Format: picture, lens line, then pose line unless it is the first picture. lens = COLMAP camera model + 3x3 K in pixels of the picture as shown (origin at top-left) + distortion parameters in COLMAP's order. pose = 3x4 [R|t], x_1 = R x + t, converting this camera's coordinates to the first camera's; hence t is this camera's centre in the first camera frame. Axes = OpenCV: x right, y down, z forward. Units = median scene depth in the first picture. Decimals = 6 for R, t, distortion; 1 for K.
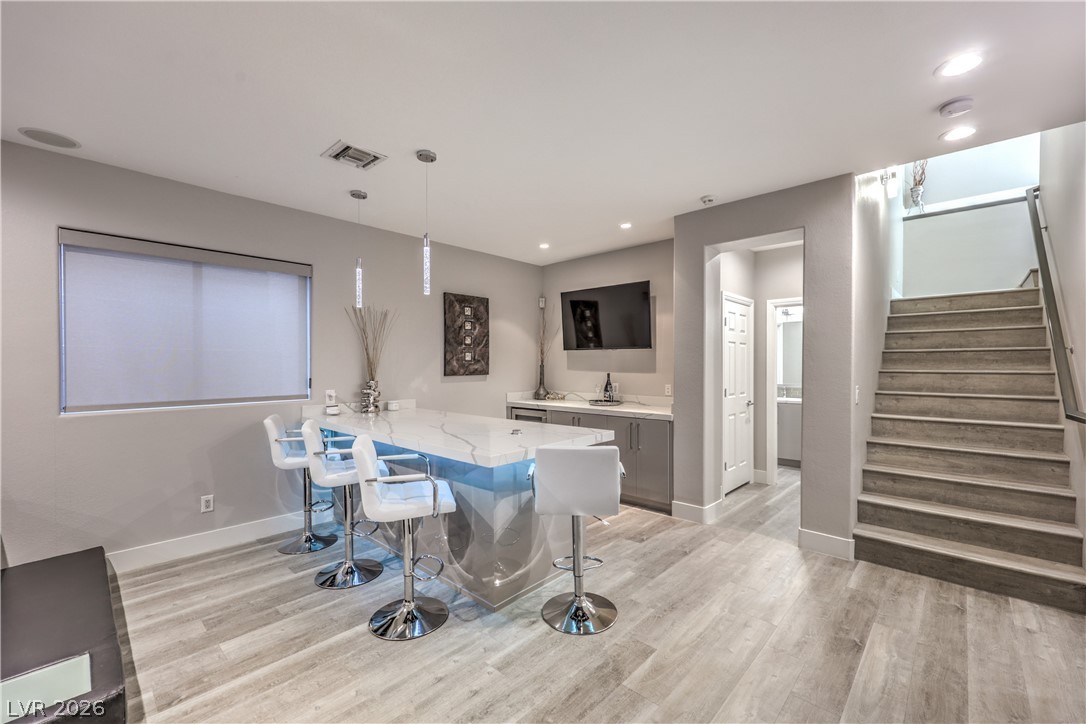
lens RADIAL K [[447.5, 0, 550.2], [0, 447.5, 365.8], [0, 0, 1]] dist [0.000917, -0.000052]
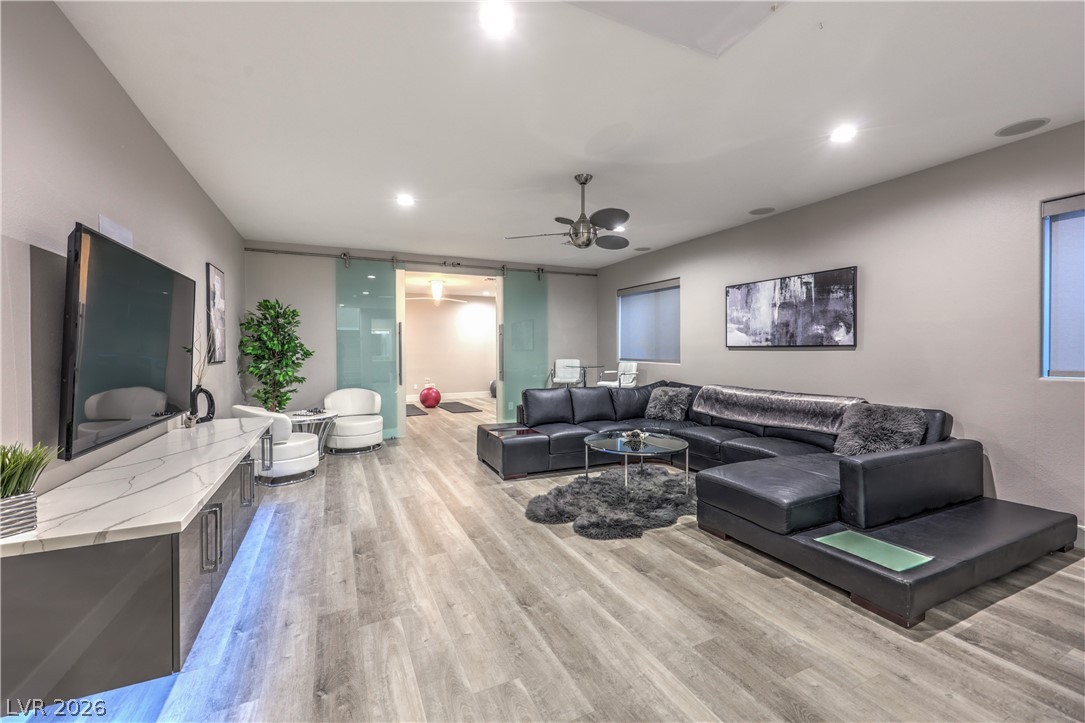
lens RADIAL K [[447.0, 0, 545.7], [0, 447.0, 353.7], [0, 0, 1]] dist [0.000917, -0.000052]
pose [[-0.373642, 0.016830, -0.927420, 0.448552], [0.013788, 0.999826, 0.012589, 0.027268], [0.927471, -0.008084, -0.373809, 0.388835]]
